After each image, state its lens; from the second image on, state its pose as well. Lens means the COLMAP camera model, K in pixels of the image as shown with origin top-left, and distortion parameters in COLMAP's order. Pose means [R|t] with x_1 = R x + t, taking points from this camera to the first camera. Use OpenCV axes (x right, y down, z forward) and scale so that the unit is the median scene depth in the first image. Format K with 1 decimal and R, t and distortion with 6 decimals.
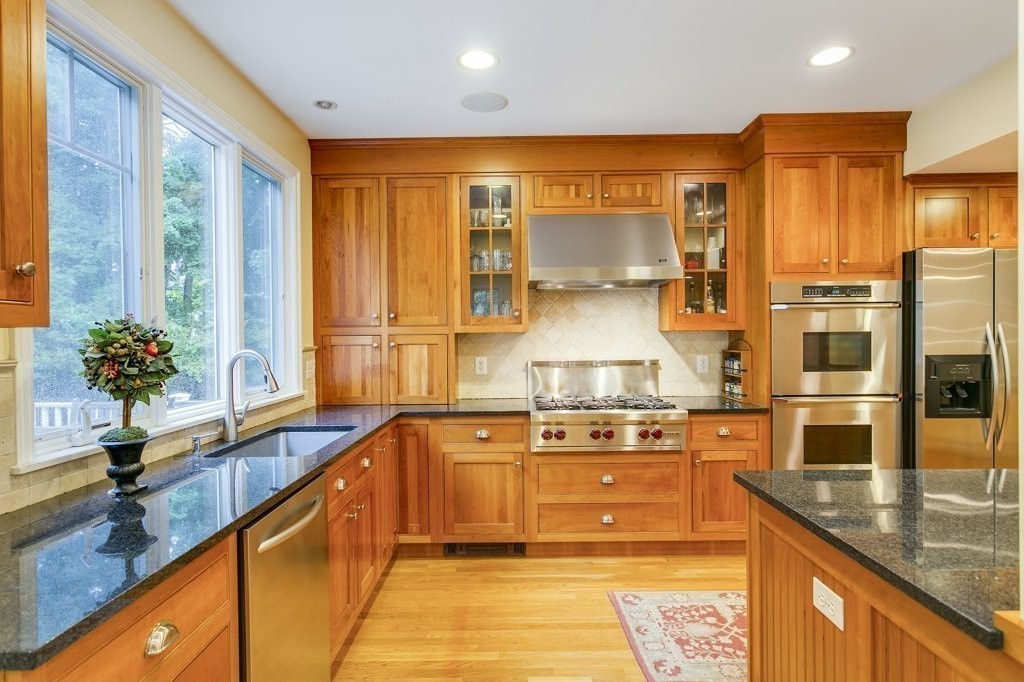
lens RADIAL K [[536.7, 0, 512.5], [0, 536.7, 339.5], [0, 0, 1]] dist [-0.000729, -0.000120]
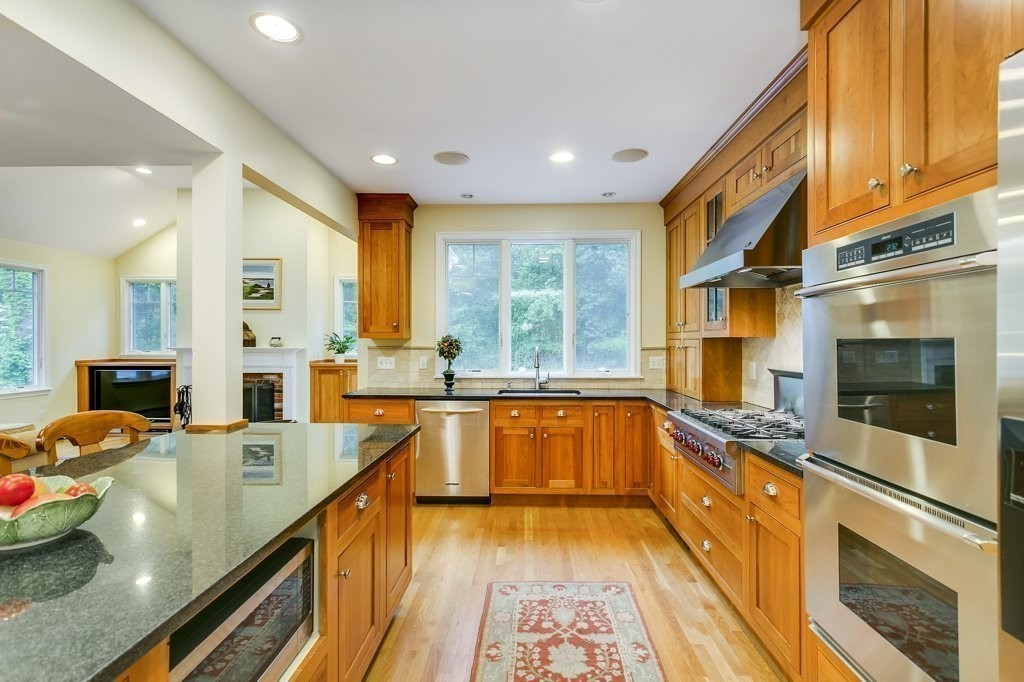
lens RADIAL K [[478.9, 0, 511.8], [0, 478.9, 340.3], [0, 0, 1]] dist [0.001739, 0.000579]
pose [[-0.029074, 0.008506, -0.999541, 1.199737], [-0.001350, 0.999963, 0.008549, -0.019639], [0.999576, 0.001598, -0.029061, 0.842984]]
